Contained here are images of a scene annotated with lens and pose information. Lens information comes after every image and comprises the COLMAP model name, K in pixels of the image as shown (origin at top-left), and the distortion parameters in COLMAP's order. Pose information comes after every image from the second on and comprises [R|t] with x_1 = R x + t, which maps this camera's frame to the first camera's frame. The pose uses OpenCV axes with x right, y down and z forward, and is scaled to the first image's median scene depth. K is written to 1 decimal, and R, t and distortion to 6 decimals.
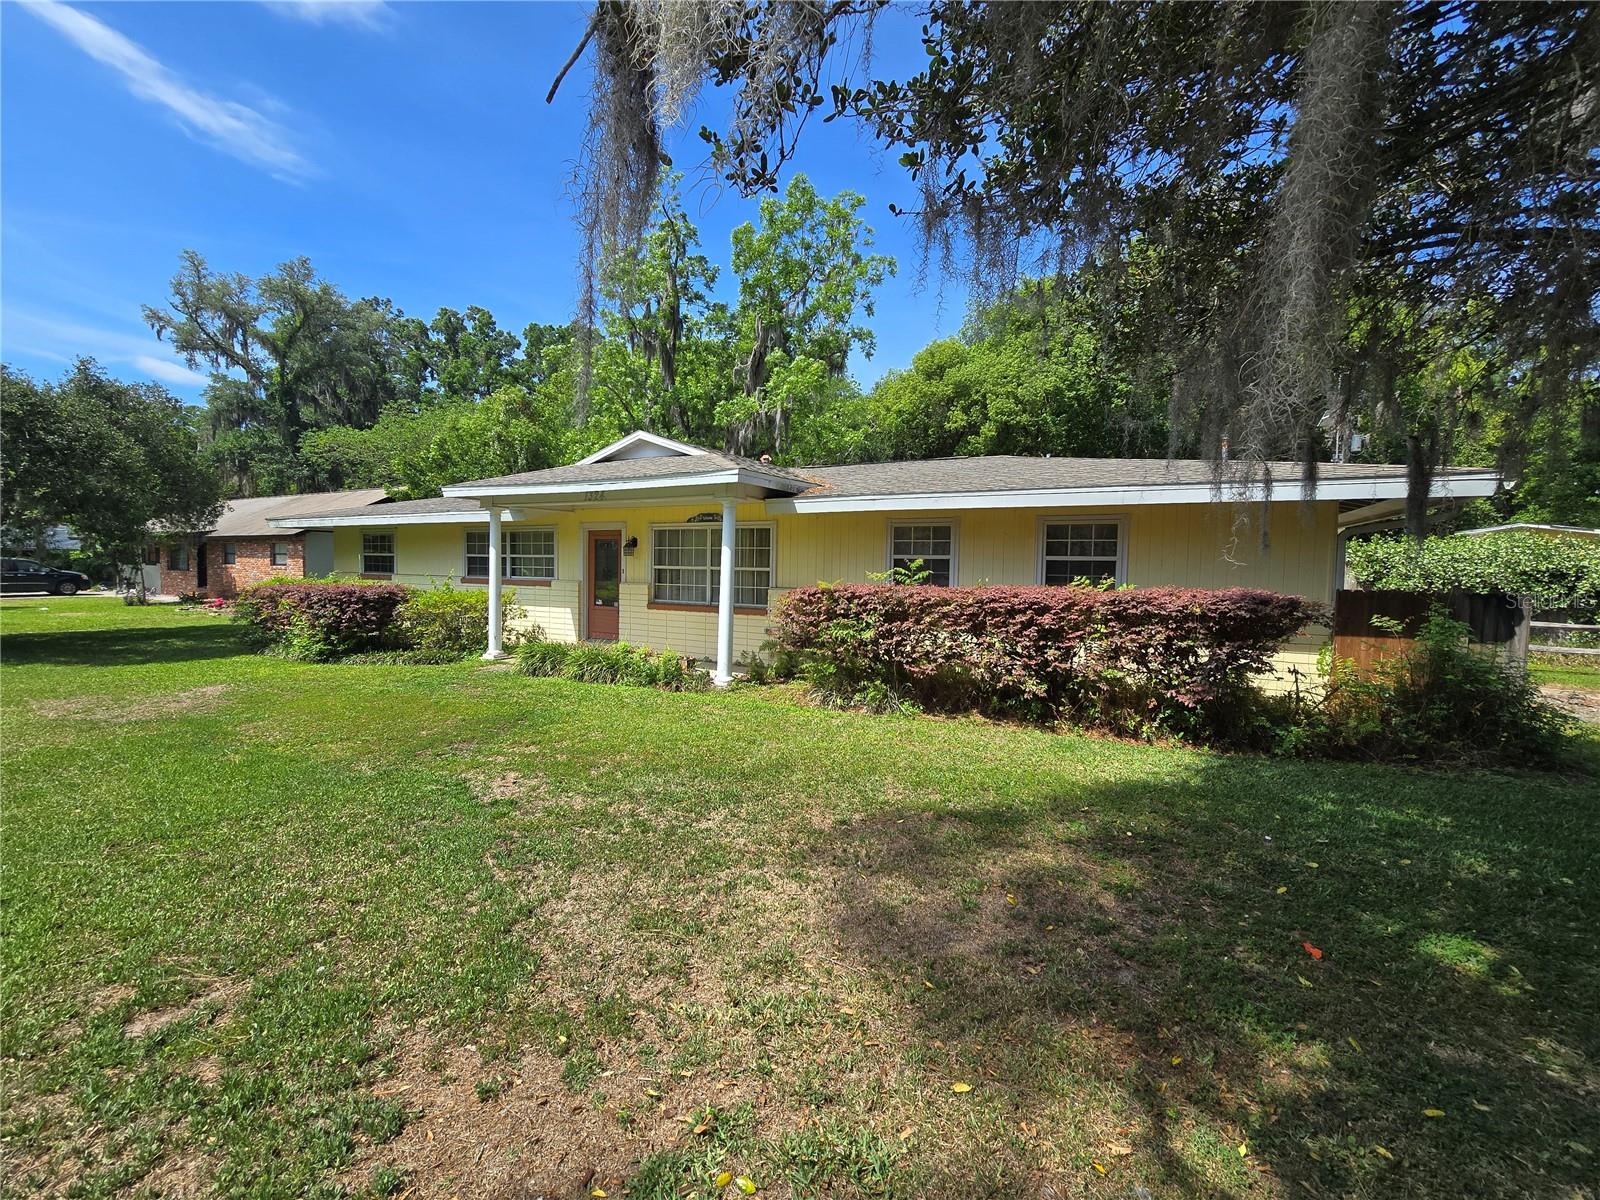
lens RADIAL K [[662.4, 0, 804.5], [0, 662.4, 594.3], [0, 0, 1]] dist [-0.000444, 0.000234]
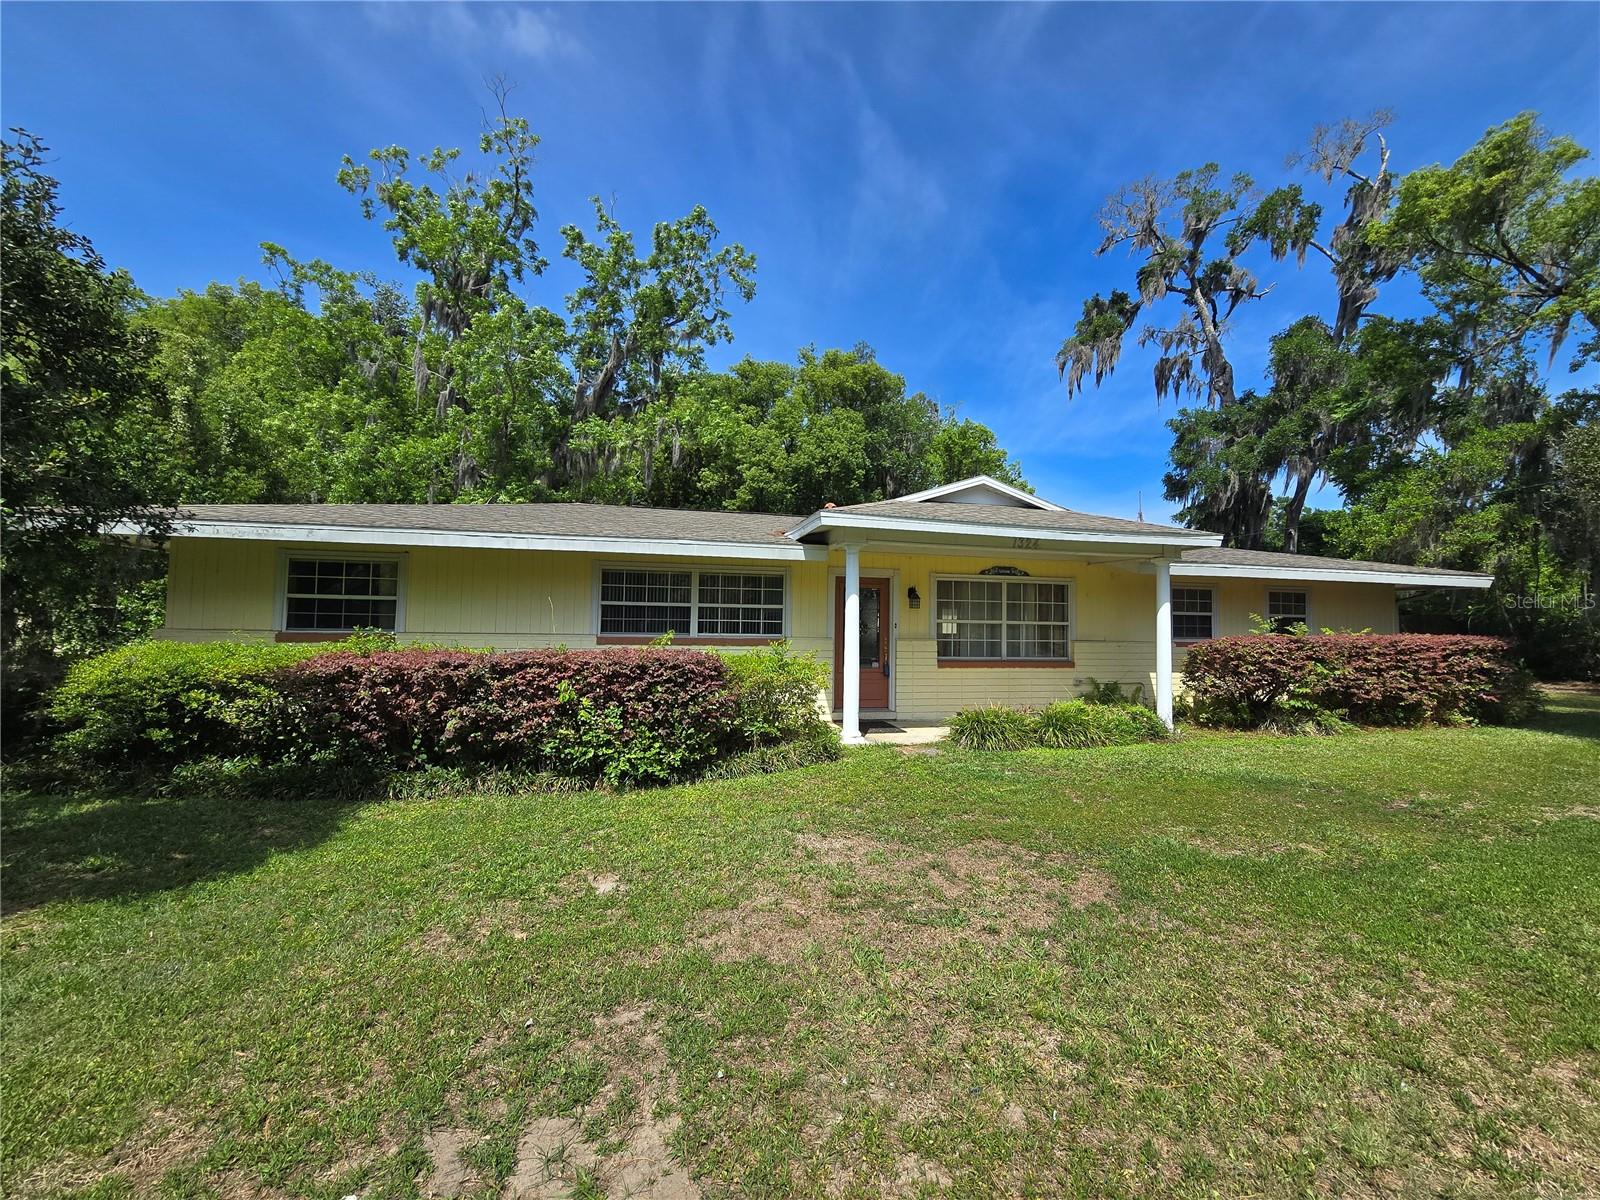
lens RADIAL K [[662.4, 0, 804.5], [0, 662.4, 594.3], [0, 0, 1]] dist [-0.000444, 0.000234]
pose [[0.728524, 0.026436, 0.684510, -0.985124], [0.018811, 0.998106, -0.058568, -0.028100], [-0.684762, 0.055545, 0.726647, 0.467711]]
